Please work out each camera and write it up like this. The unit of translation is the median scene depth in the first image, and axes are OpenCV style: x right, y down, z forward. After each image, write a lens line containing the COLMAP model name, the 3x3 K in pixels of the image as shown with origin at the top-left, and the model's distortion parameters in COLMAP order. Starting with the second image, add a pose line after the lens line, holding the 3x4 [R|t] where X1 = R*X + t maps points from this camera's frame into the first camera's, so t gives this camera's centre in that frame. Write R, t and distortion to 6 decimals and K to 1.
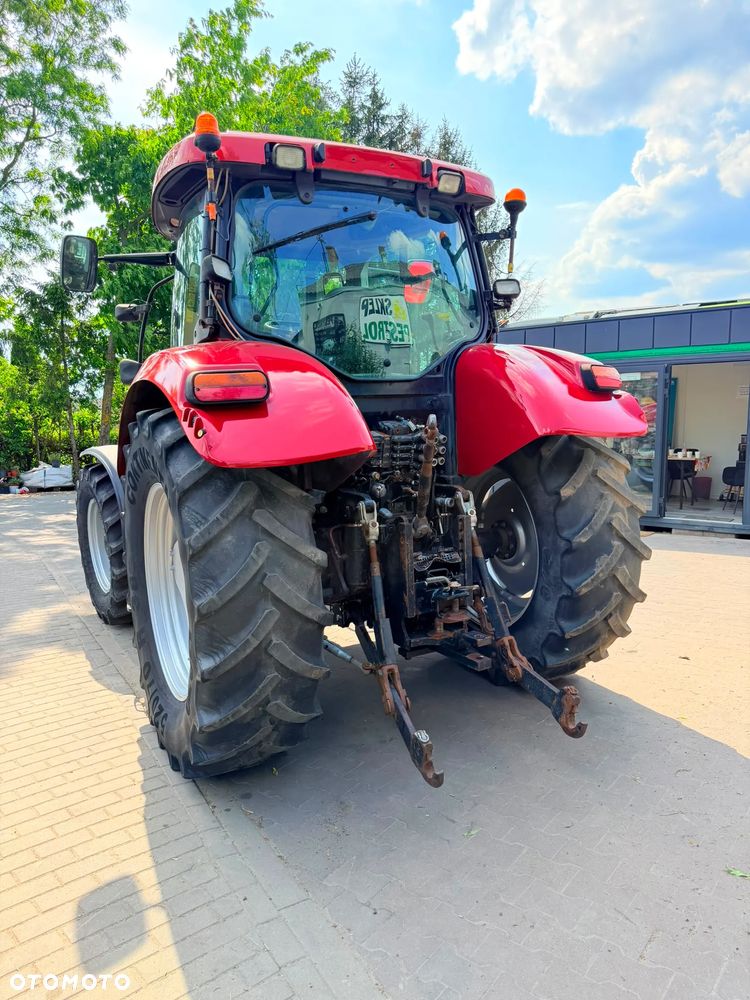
lens RADIAL K [[700.0, 0, 375.0], [0, 700.0, 500.0], [0, 0, 1]] dist [0.103592, -0.166510]
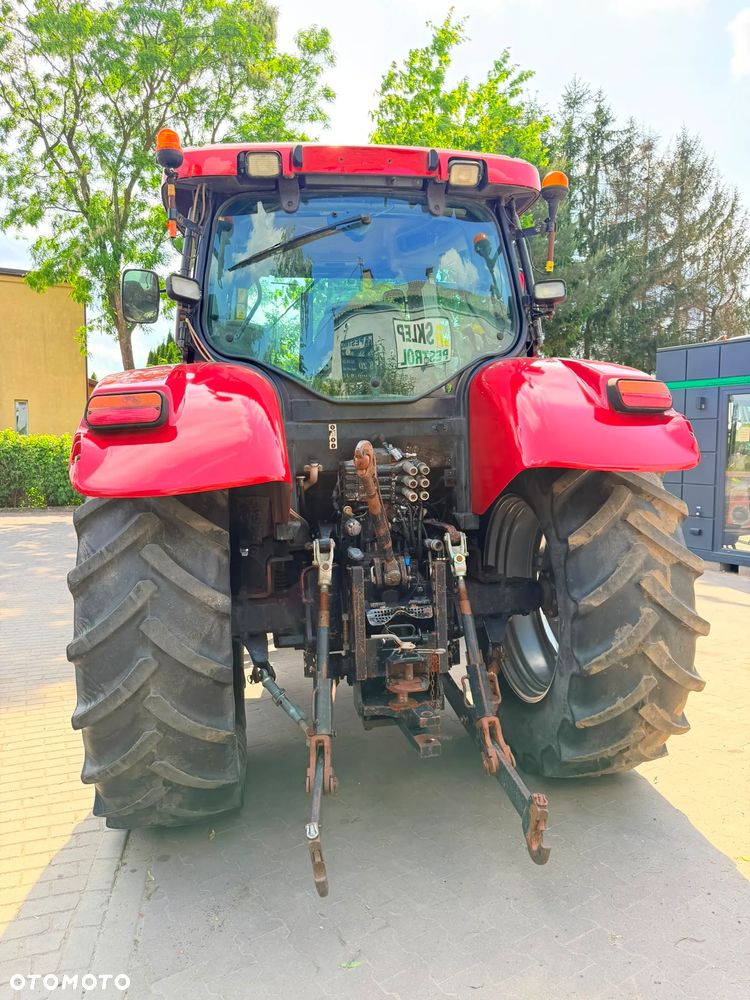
lens RADIAL K [[703.4, 0, 375.0], [0, 703.4, 500.0], [0, 0, 1]] dist [0.075726, -0.109604]
pose [[0.946113, 0.029811, -0.322461, 0.309895], [-0.043217, 0.998470, -0.034491, -0.018842], [0.320940, 0.046568, 0.945954, 0.178488]]
